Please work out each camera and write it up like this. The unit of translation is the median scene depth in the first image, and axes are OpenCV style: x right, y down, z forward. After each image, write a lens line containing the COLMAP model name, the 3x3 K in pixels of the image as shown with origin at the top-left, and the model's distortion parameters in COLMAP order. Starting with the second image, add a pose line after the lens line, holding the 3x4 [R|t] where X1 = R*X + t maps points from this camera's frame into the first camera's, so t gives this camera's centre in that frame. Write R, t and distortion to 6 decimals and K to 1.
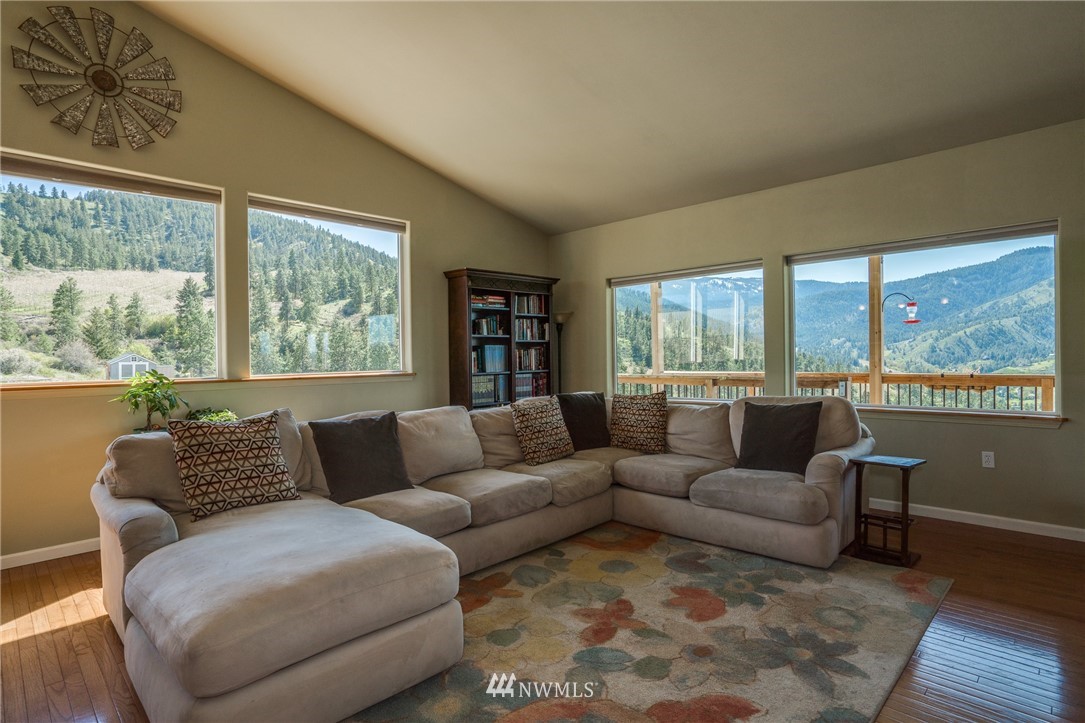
lens RADIAL K [[551.1, 0, 536.2], [0, 551.1, 360.1], [0, 0, 1]] dist [-0.026162, 0.009174]
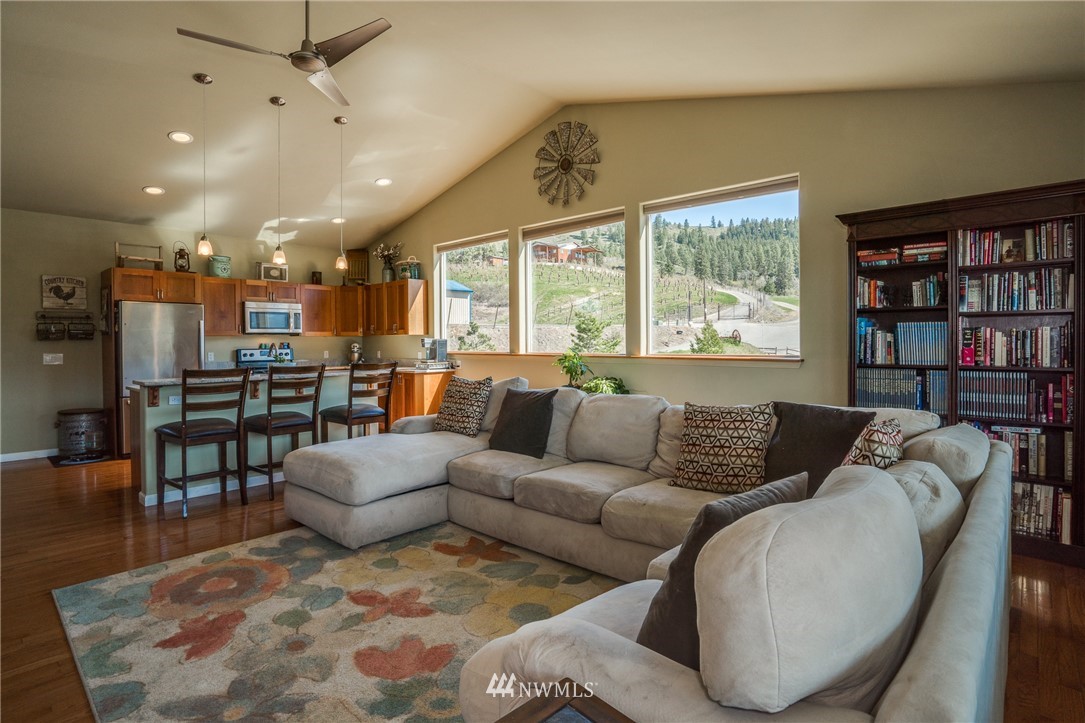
lens RADIAL K [[551.1, 0, 562.4], [0, 551.1, 347.3], [0, 0, 1]] dist [-0.026162, 0.009174]
pose [[0.056437, 0.024570, -0.998104, 0.555854], [-0.003501, 0.999696, 0.024411, -0.012556], [0.998400, 0.002116, 0.056506, 0.608966]]
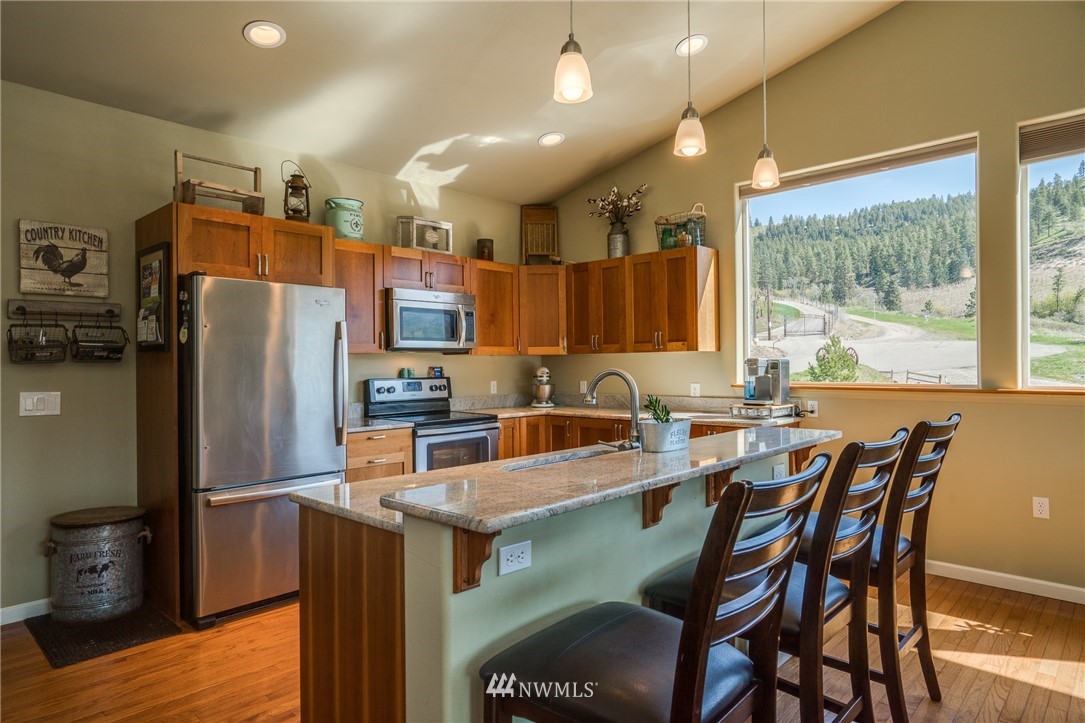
lens RADIAL K [[650.3, 0, 548.0], [0, 650.3, 359.5], [0, 0, 1]] dist [-0.016977, 0.014931]
pose [[0.031254, 0.007745, -0.999481, 0.011428], [-0.000390, 0.999970, 0.007737, -0.004528], [0.999511, 0.000148, 0.031256, 0.088183]]
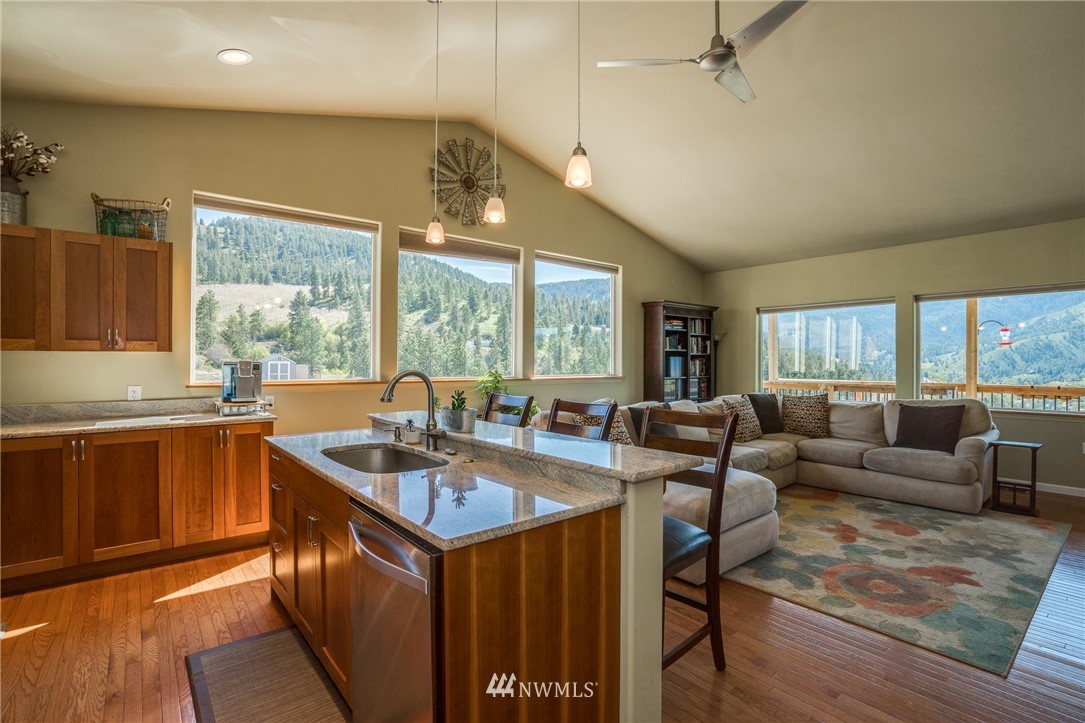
lens RADIAL K [[498.3, 0, 535.7], [0, 498.3, 363.2], [0, 0, 1]] dist [-0.034509, 0.009759]
pose [[0.994446, 0.018779, -0.103562, -0.306228], [-0.019172, 0.999812, -0.002803, -0.001798], [0.103490, 0.004773, 0.994619, -0.256943]]
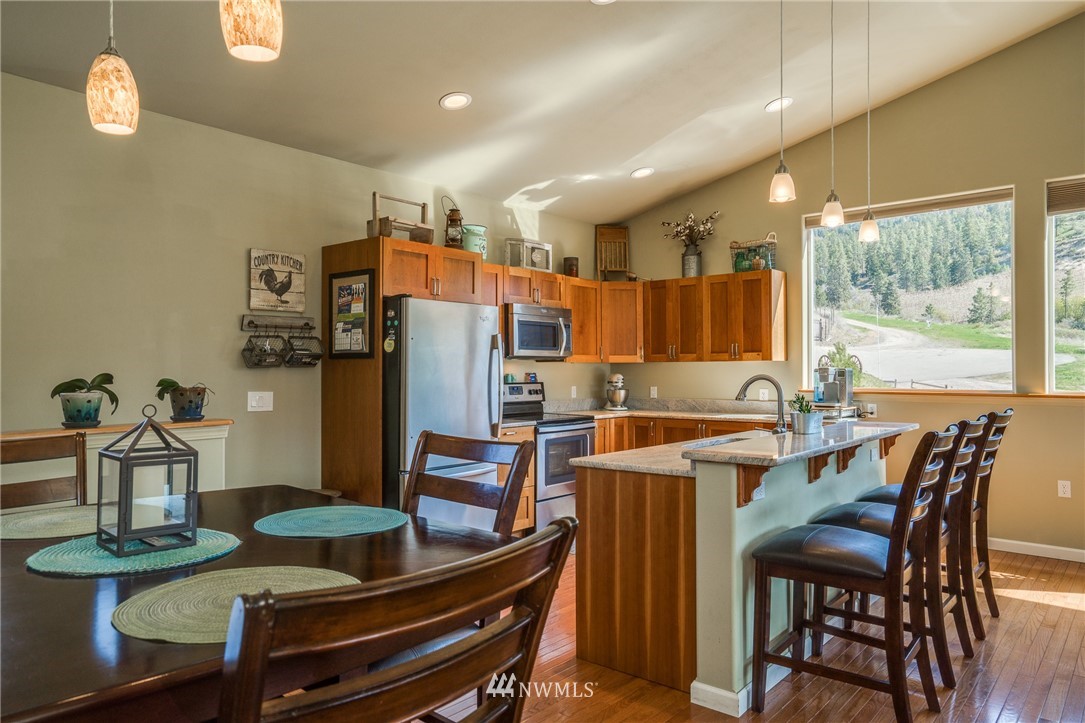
lens RADIAL K [[732.0, 0, 548.9], [0, 732.0, 358.1], [0, 0, 1]] dist [0.006770, 0.005408]
pose [[0.085656, -0.002330, -0.996322, 0.239409], [-0.007584, 0.999967, -0.002991, -0.006904], [0.996296, 0.007812, 0.085636, -0.117942]]
